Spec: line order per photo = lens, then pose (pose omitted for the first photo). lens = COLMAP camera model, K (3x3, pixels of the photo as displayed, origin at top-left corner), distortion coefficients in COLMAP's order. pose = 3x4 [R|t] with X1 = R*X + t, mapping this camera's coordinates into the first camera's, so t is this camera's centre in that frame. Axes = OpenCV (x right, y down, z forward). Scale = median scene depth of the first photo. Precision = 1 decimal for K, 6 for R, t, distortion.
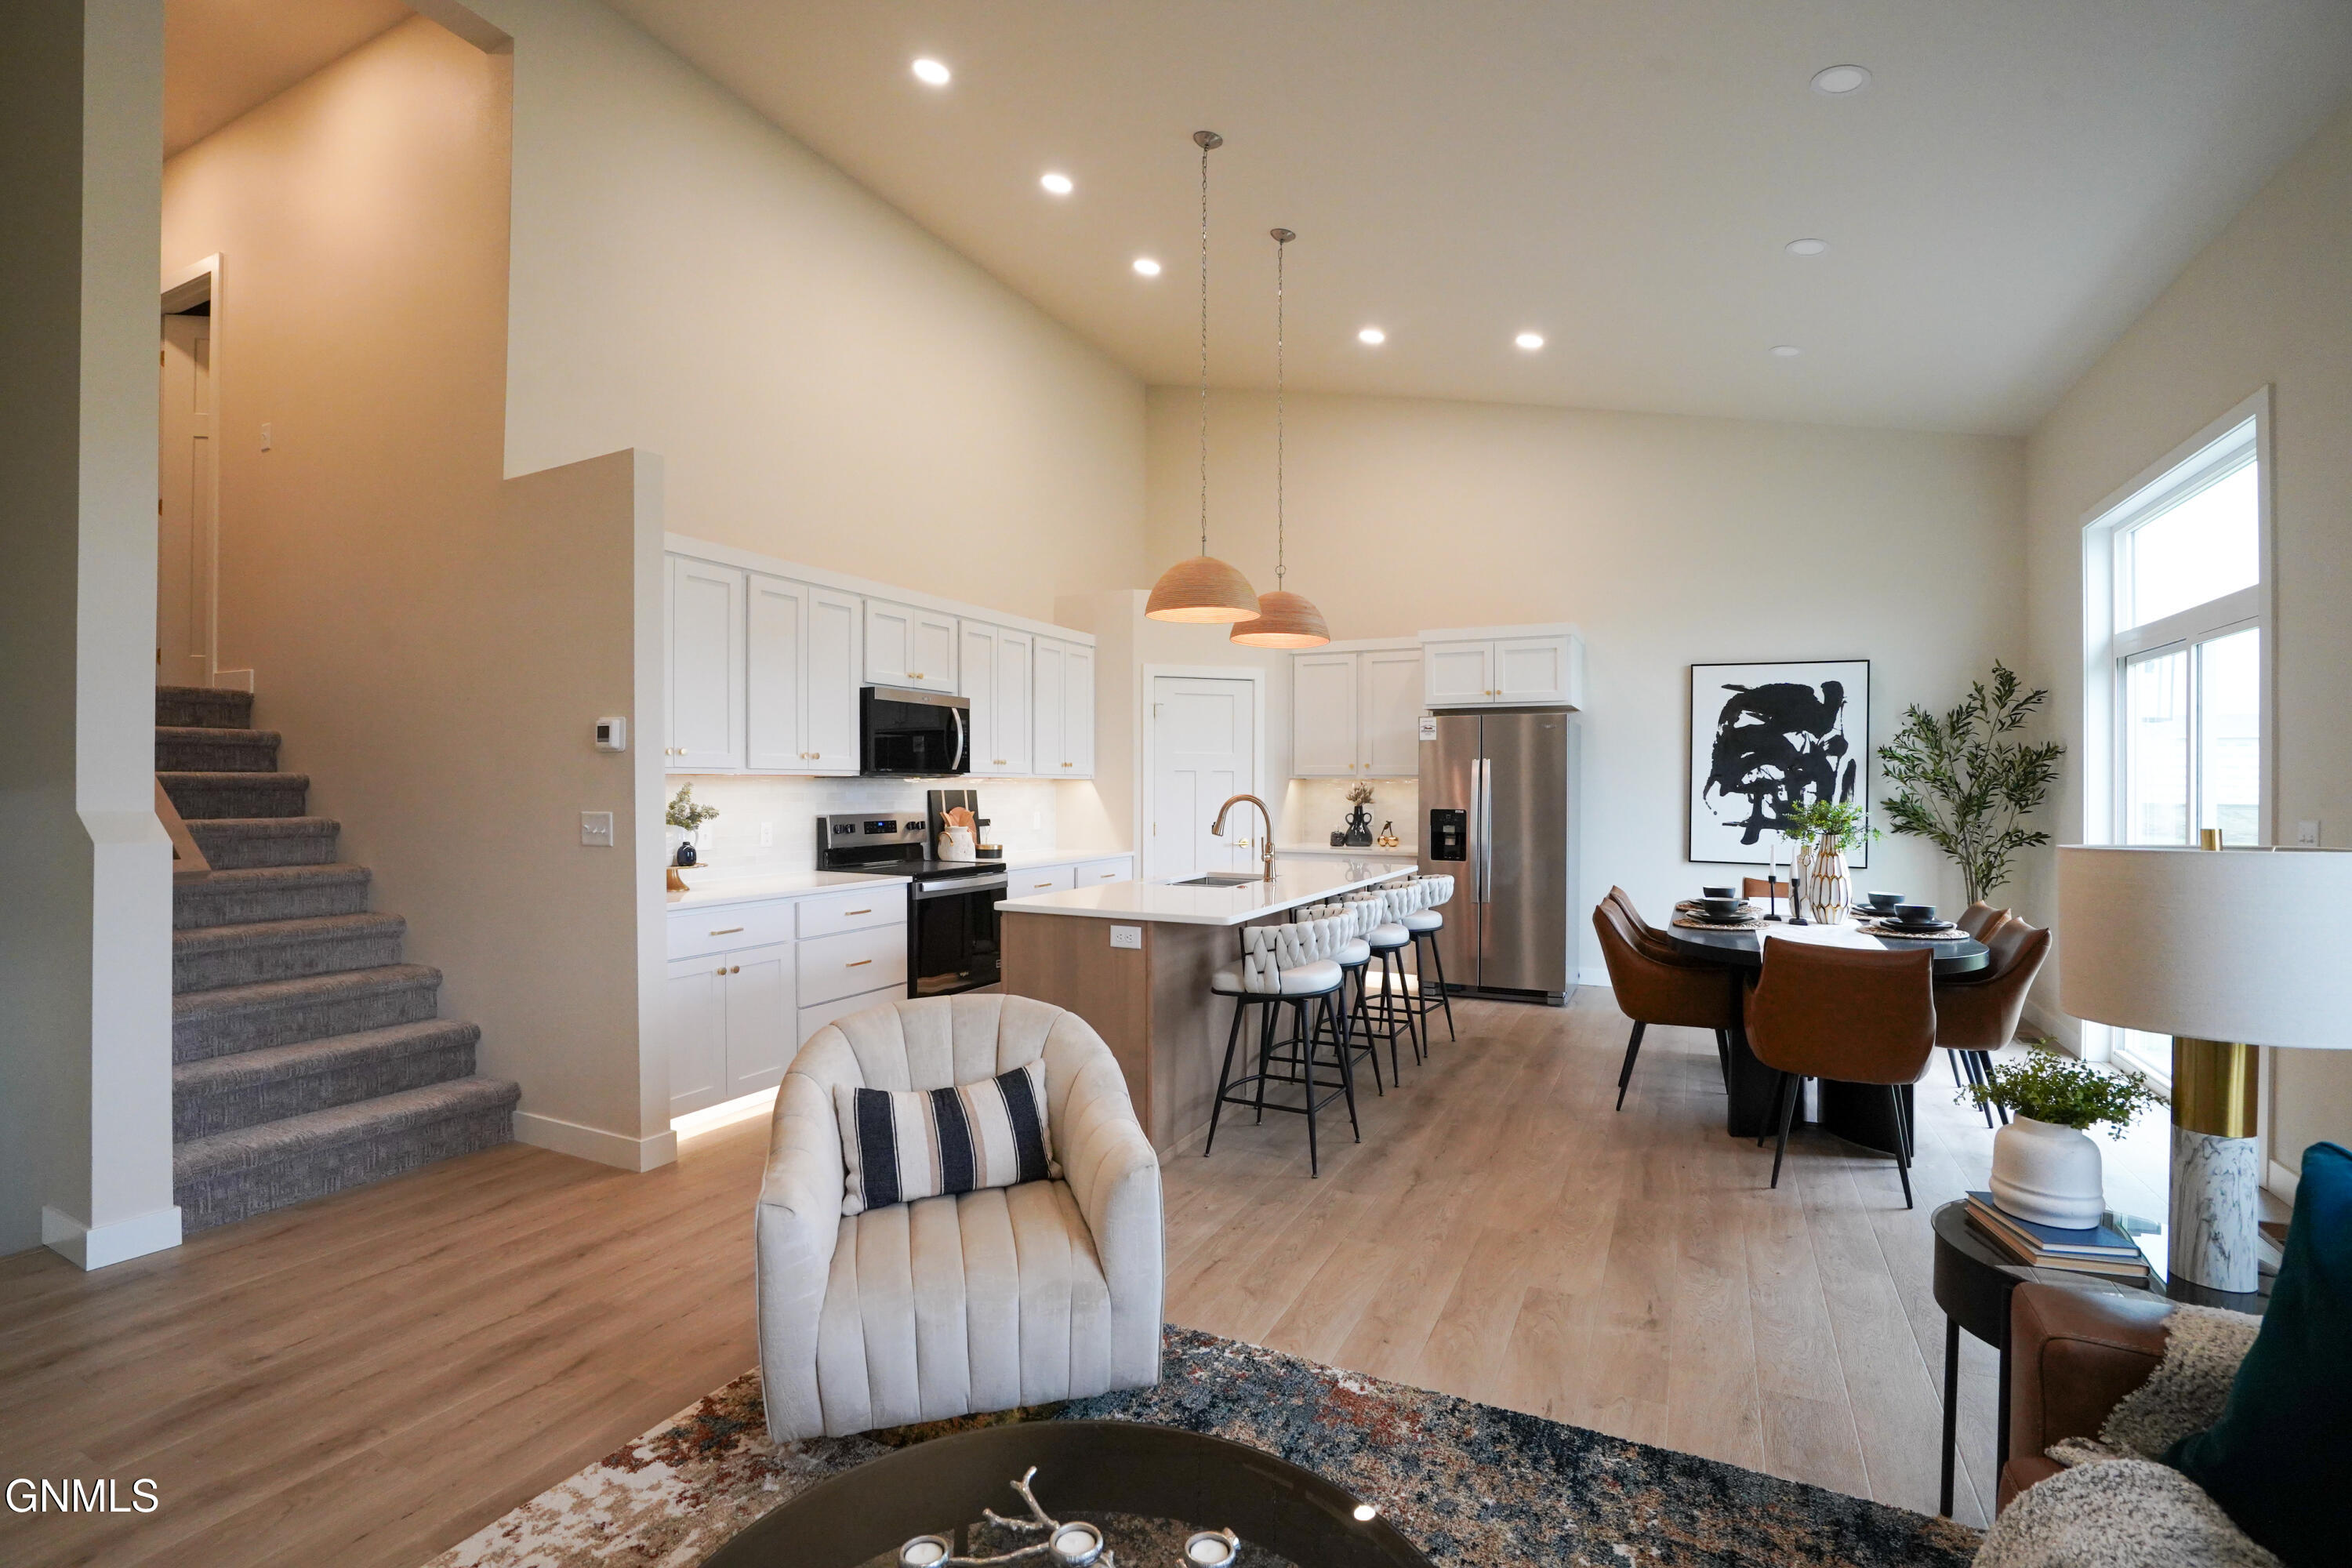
lens RADIAL K [[1088.2, 0, 1173.3], [0, 1088.2, 781.5], [0, 0, 1]] dist [-0.050857, 0.017002]
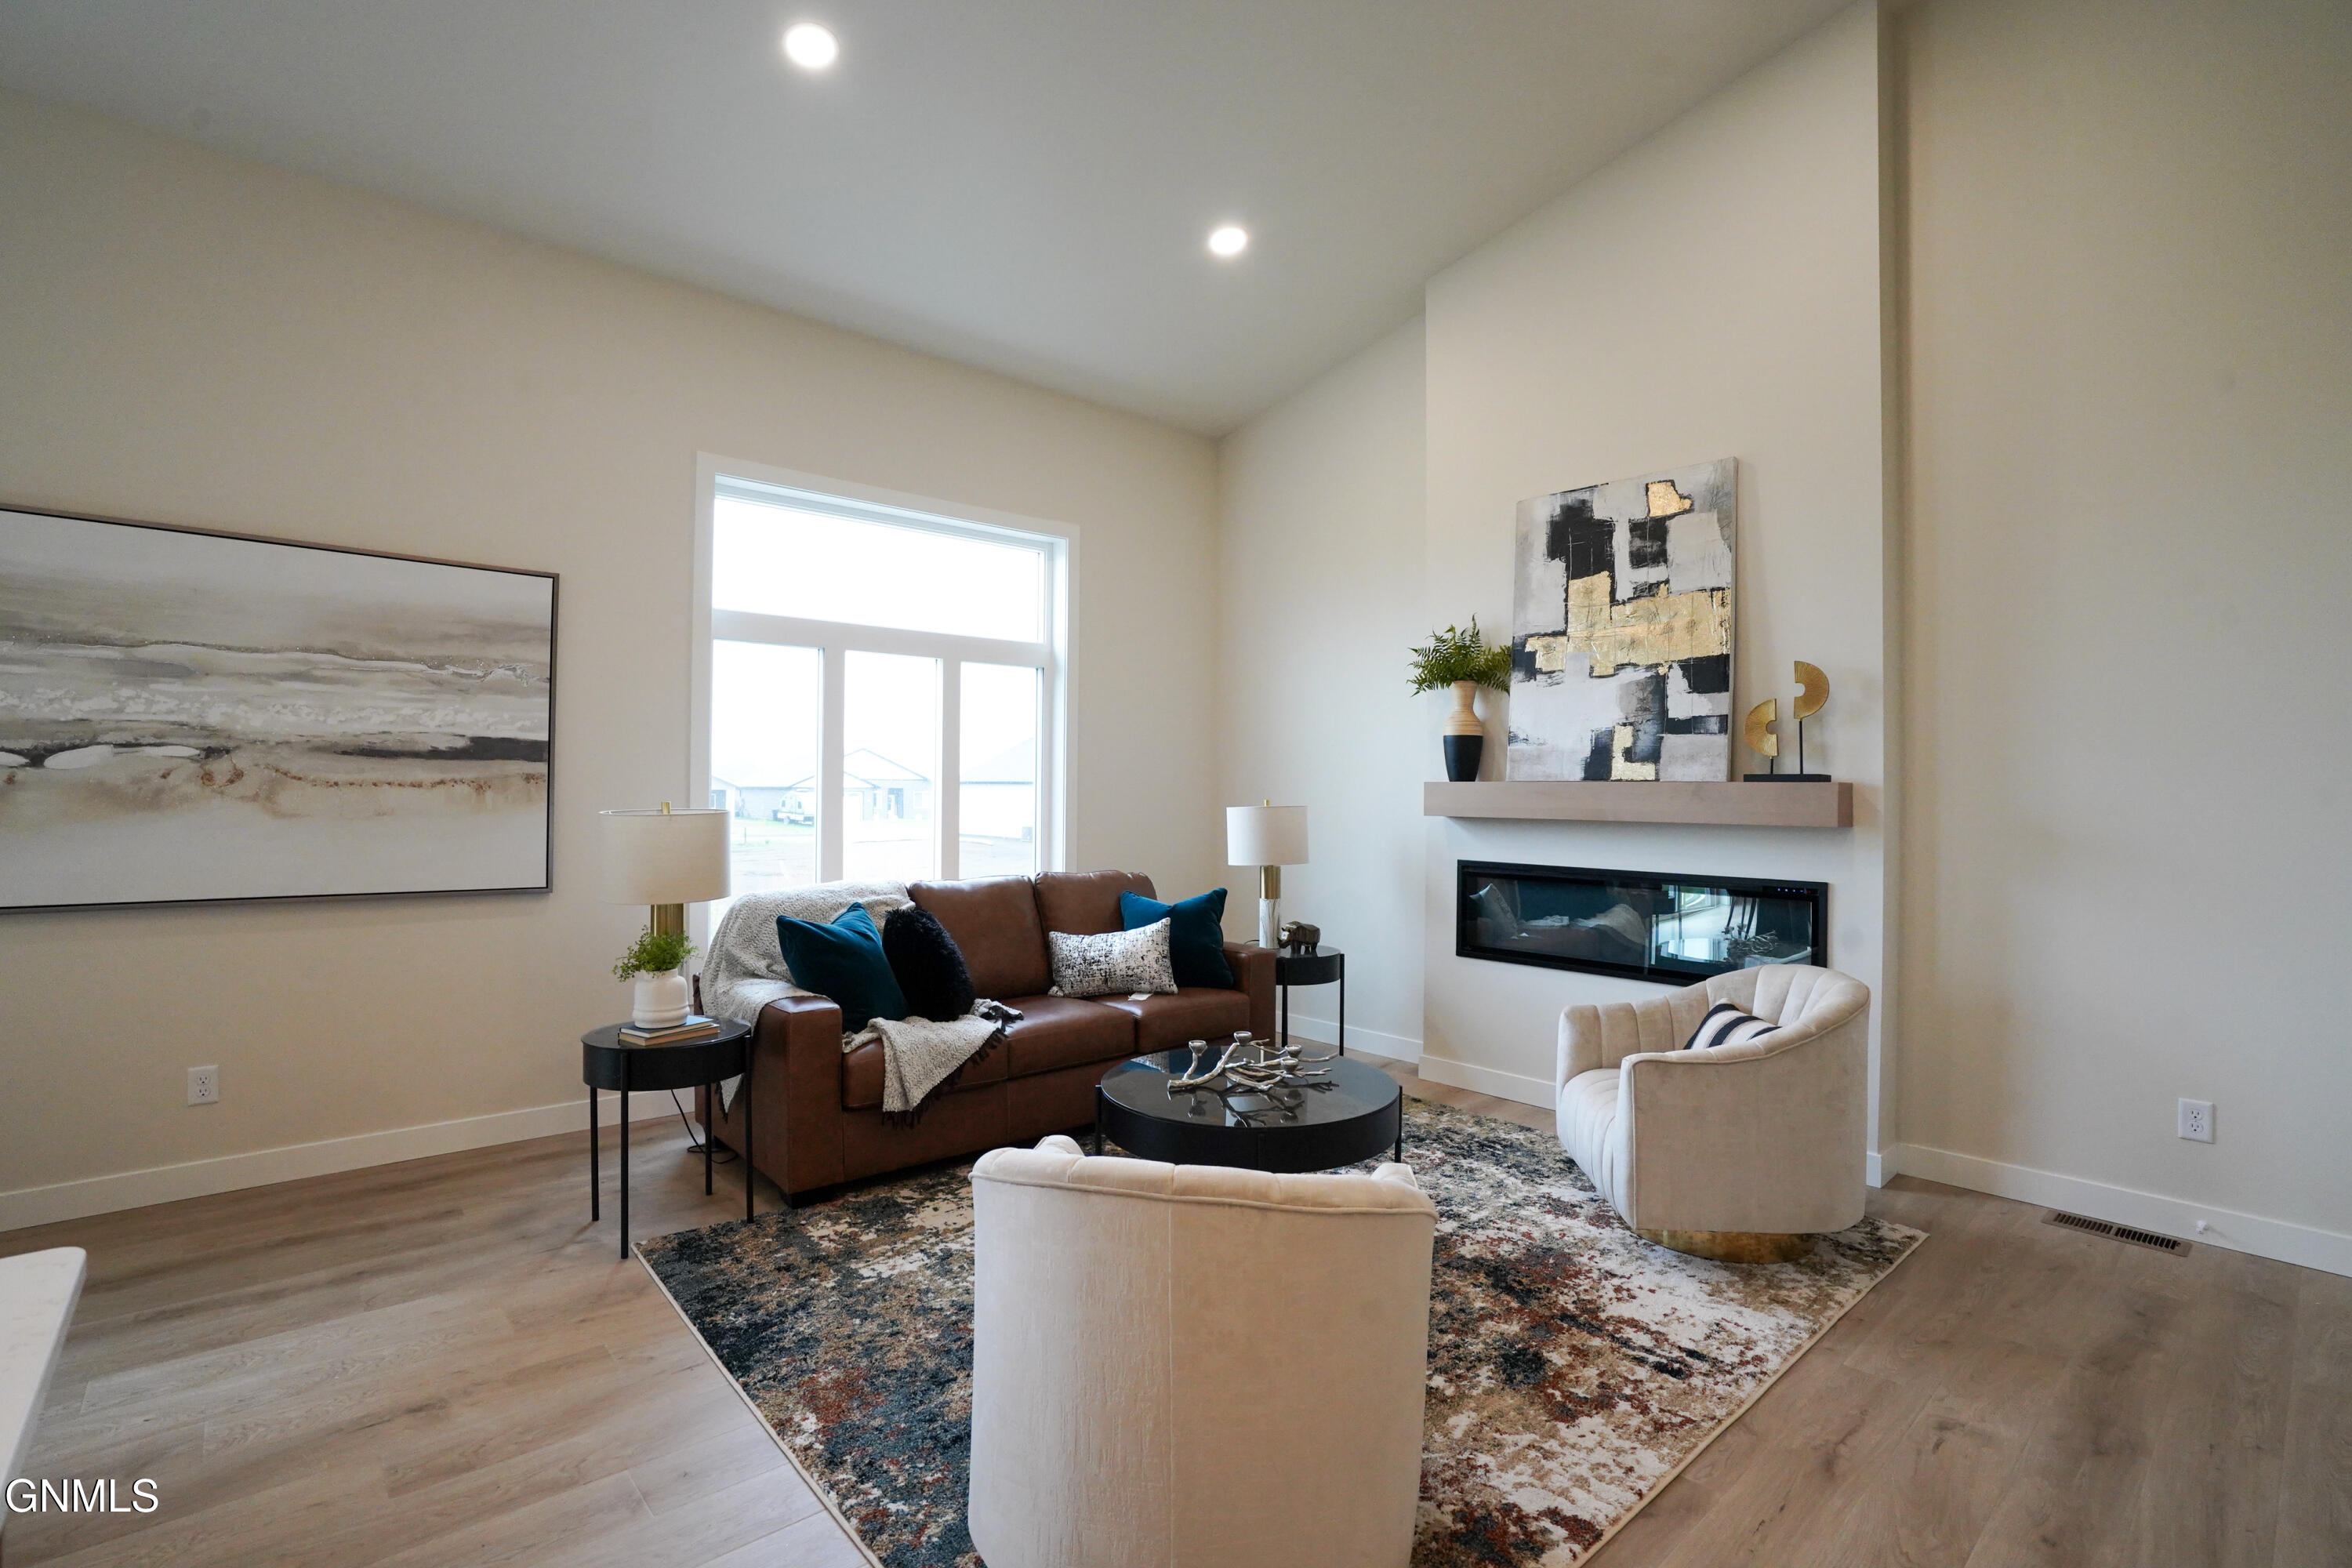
lens RADIAL K [[1088.2, 0, 1166.4], [0, 1088.2, 783.2], [0, 0, 1]] dist [-0.050857, 0.017002]
pose [[-0.924746, -0.012220, 0.380388, -0.229746], [-0.012999, 0.999915, 0.000519, -0.000147], [-0.380363, -0.004464, -0.924827, 0.854058]]
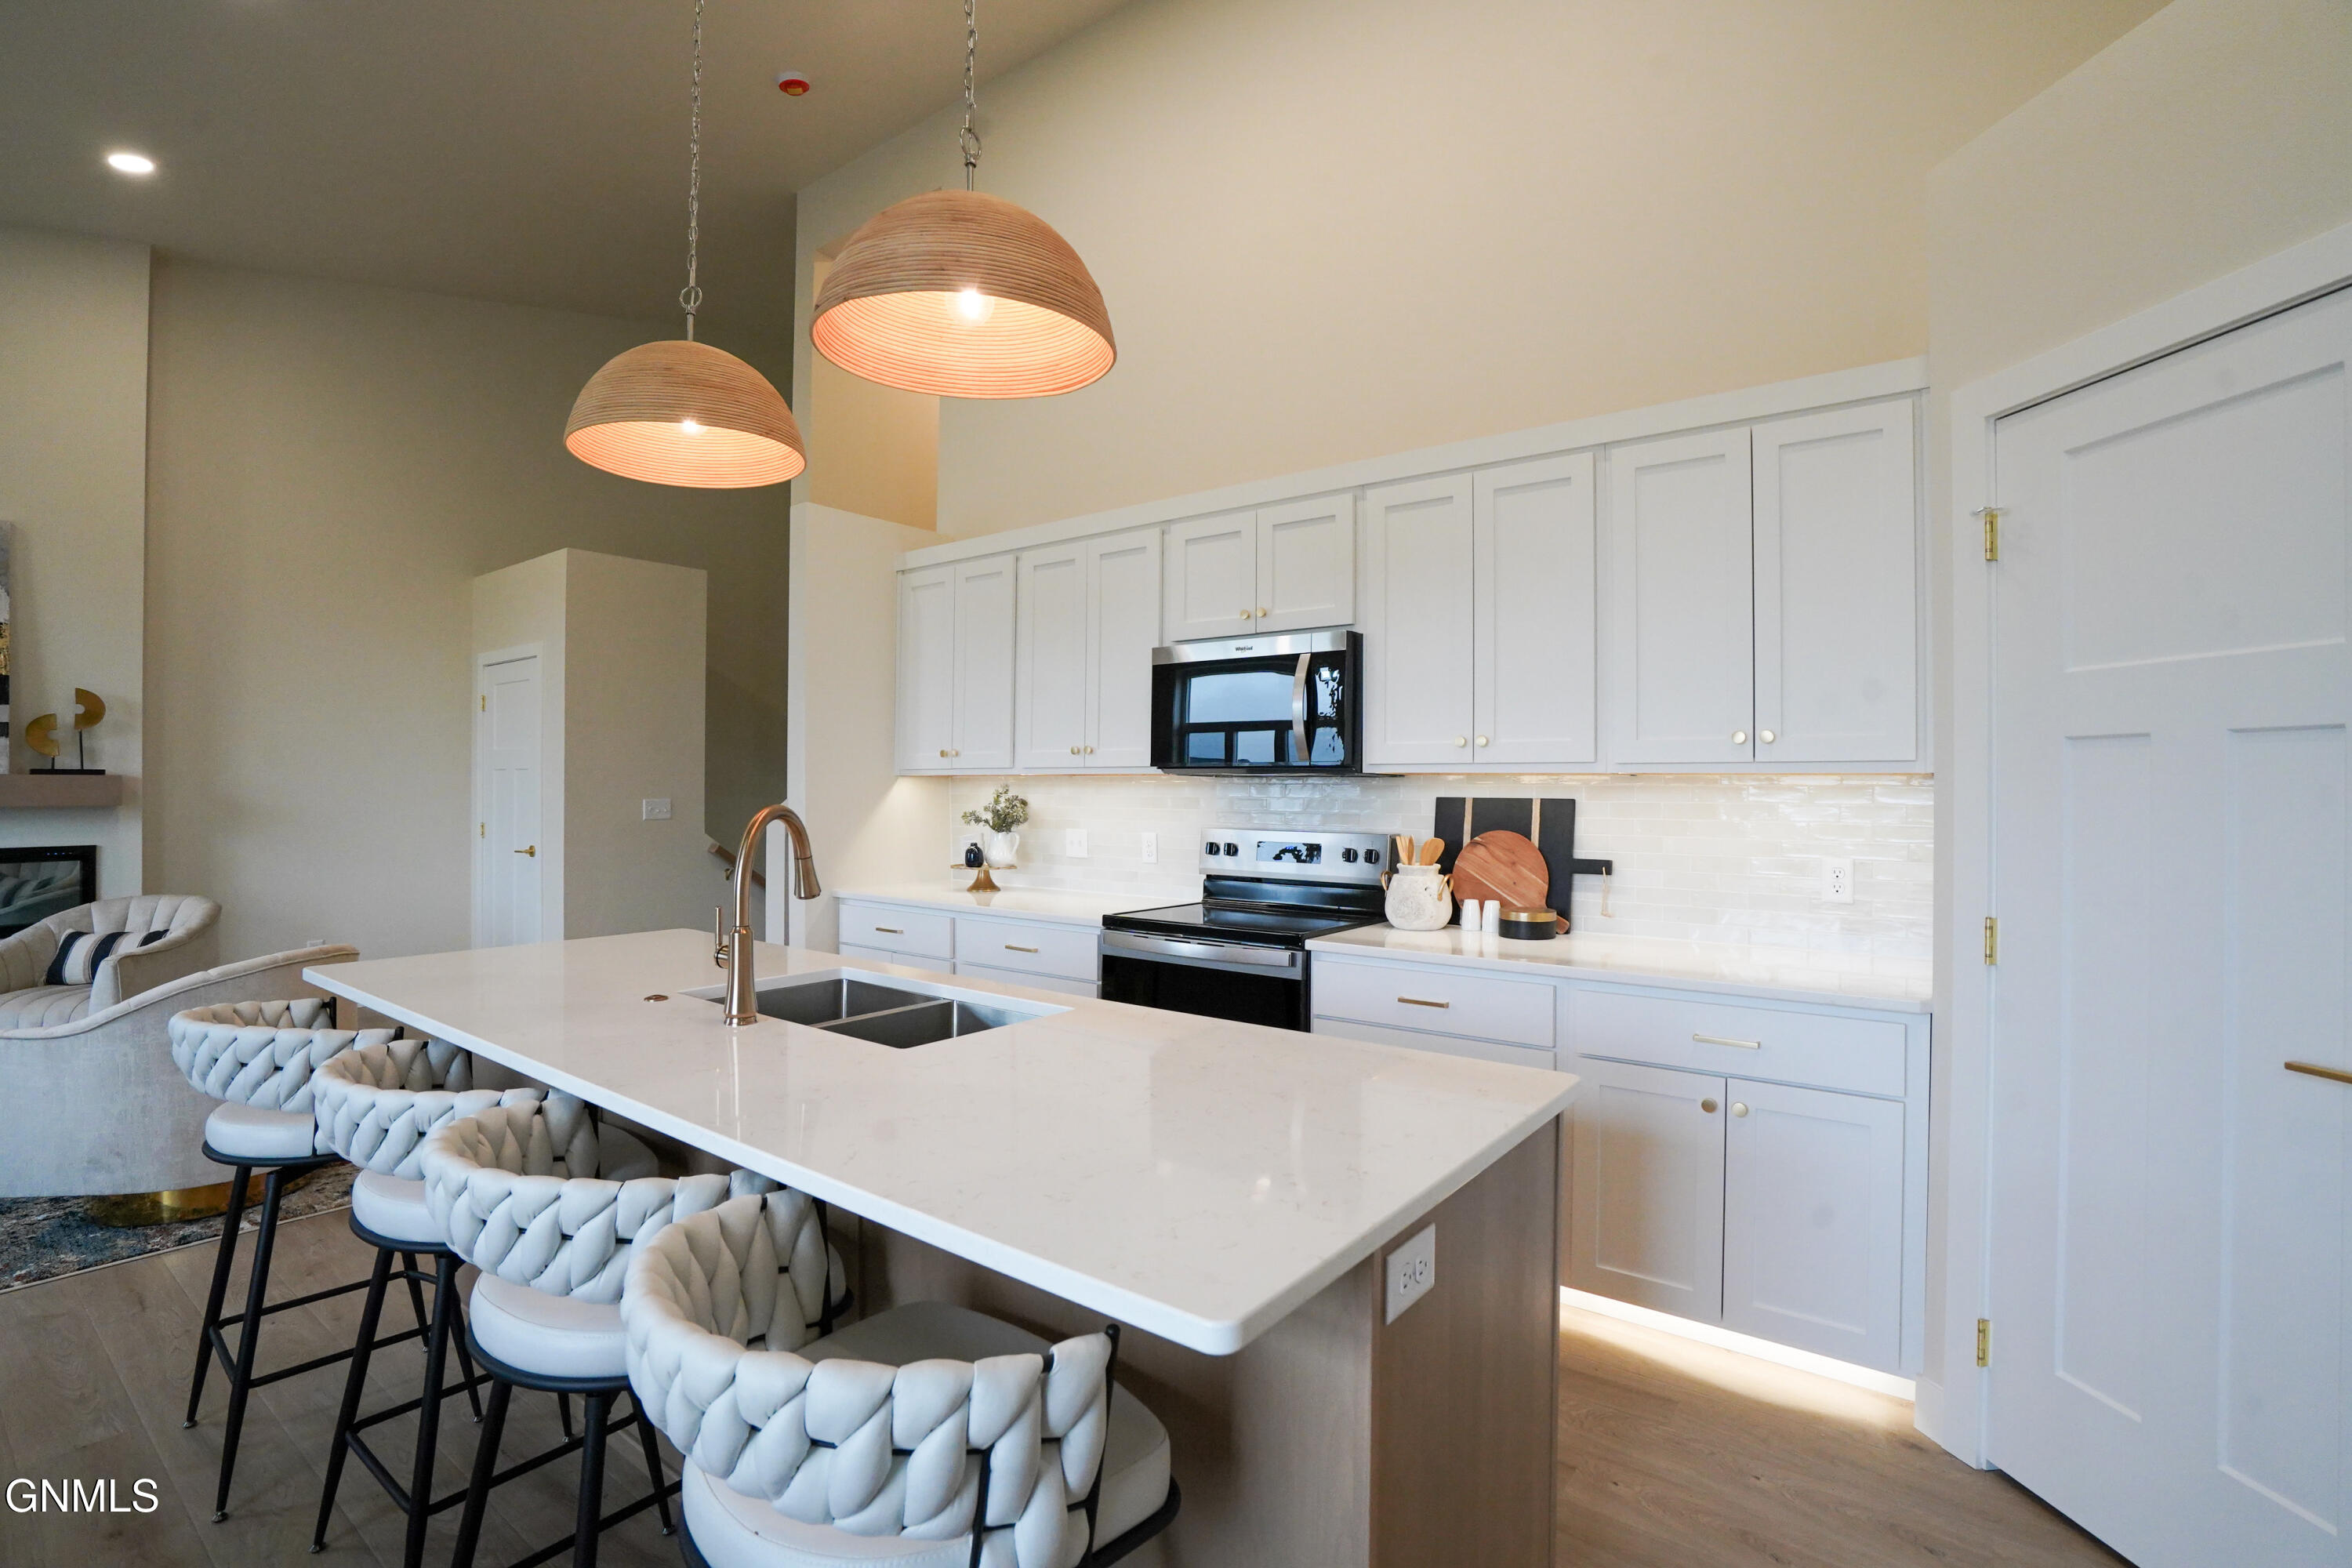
lens RADIAL K [[1088.2, 0, 1156.7], [0, 1088.2, 775.9], [0, 0, 1]] dist [-0.050857, 0.017002]
pose [[-0.208401, -0.014900, -0.977930, 0.458998], [-0.003085, 0.999889, -0.014577, 0.007018], [0.978039, -0.000021, -0.208424, 1.257333]]
